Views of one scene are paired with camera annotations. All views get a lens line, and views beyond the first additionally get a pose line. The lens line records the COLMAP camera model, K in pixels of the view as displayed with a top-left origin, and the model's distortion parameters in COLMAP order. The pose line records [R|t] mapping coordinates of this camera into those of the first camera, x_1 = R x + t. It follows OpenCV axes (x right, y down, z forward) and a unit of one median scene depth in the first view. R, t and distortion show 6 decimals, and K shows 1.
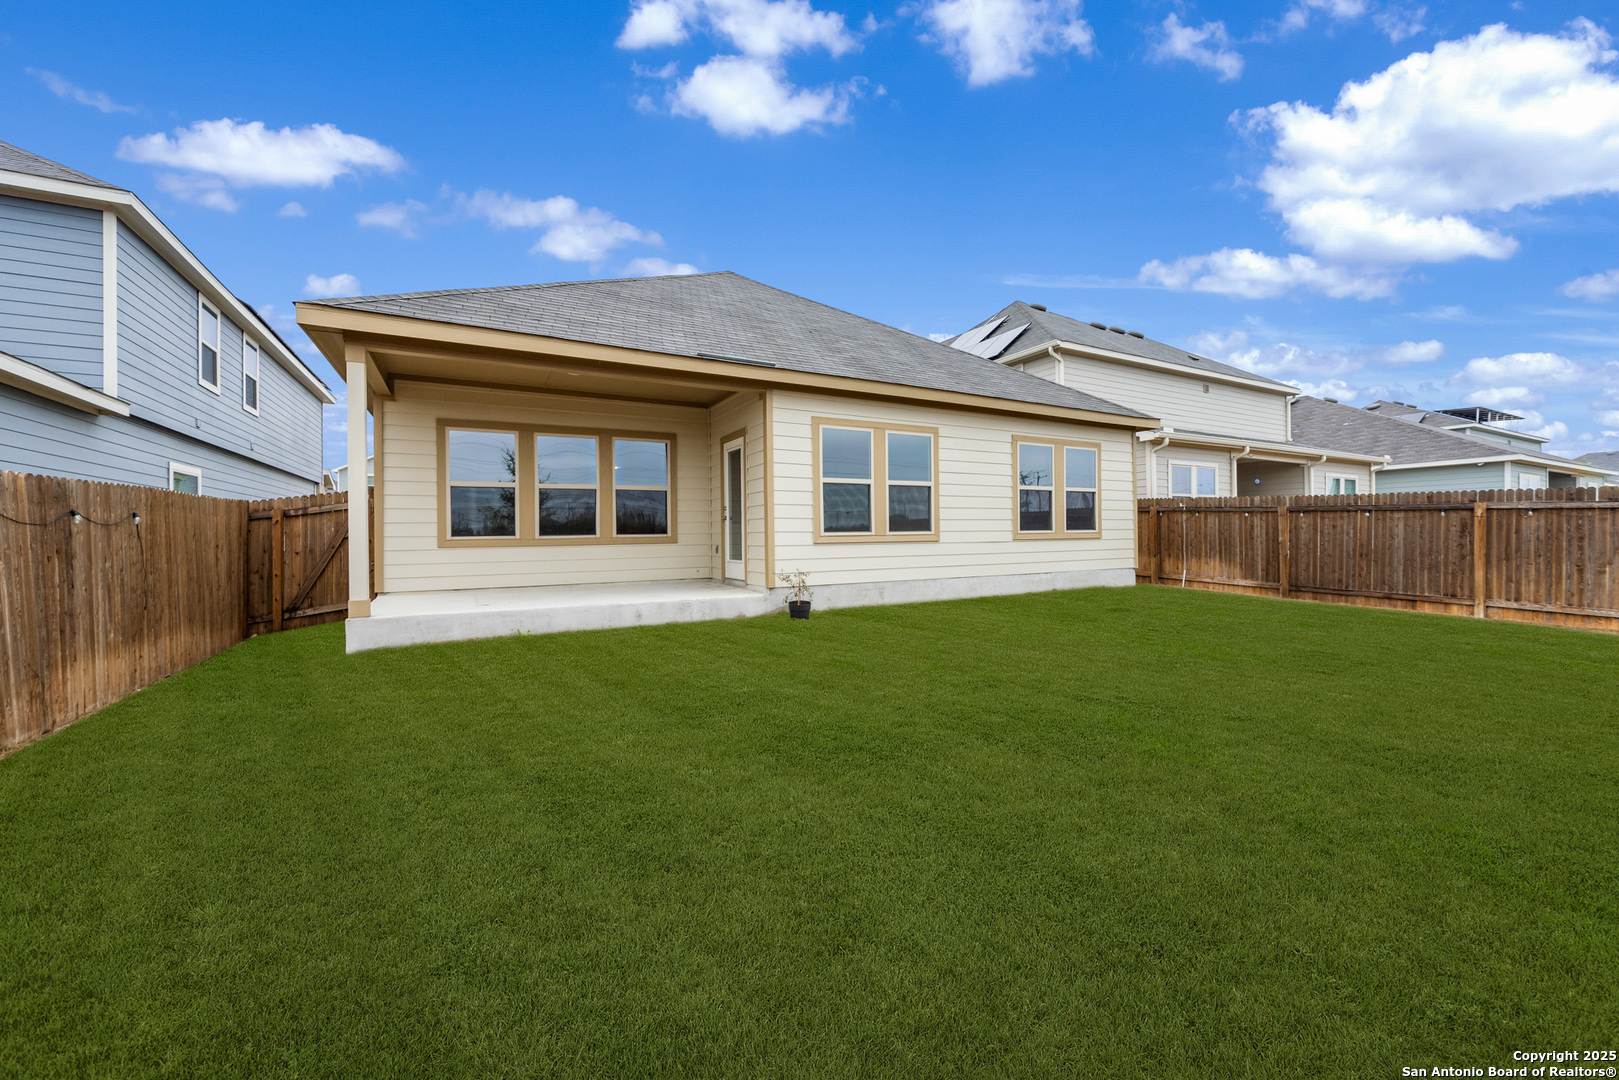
lens RADIAL K [[621.9, 0, 811.0], [0, 621.9, 550.0], [0, 0, 1]] dist [-0.001945, -0.000217]
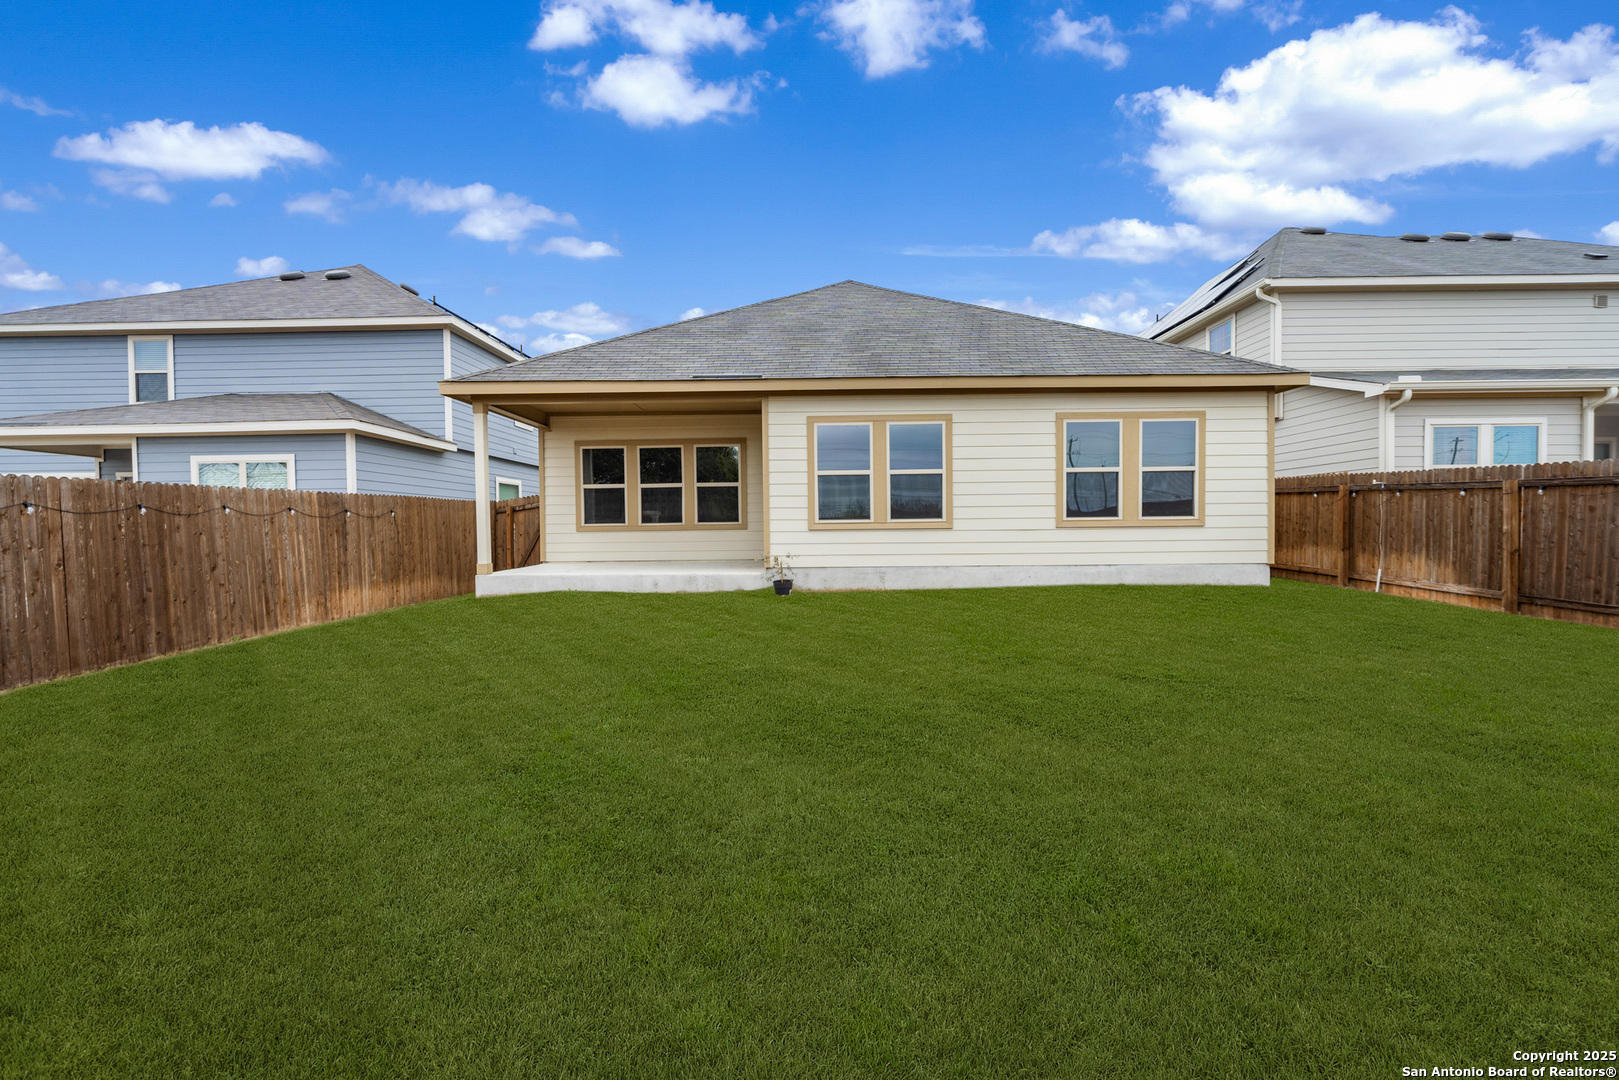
lens RADIAL K [[608.3, 0, 810.1], [0, 608.3, 552.0], [0, 0, 1]] dist [-0.003503, -0.000281]
pose [[0.869600, 0.022663, -0.493237, 0.500660], [-0.011216, 0.999595, 0.026154, 0.000518], [0.493630, -0.017212, 0.869502, 0.040807]]
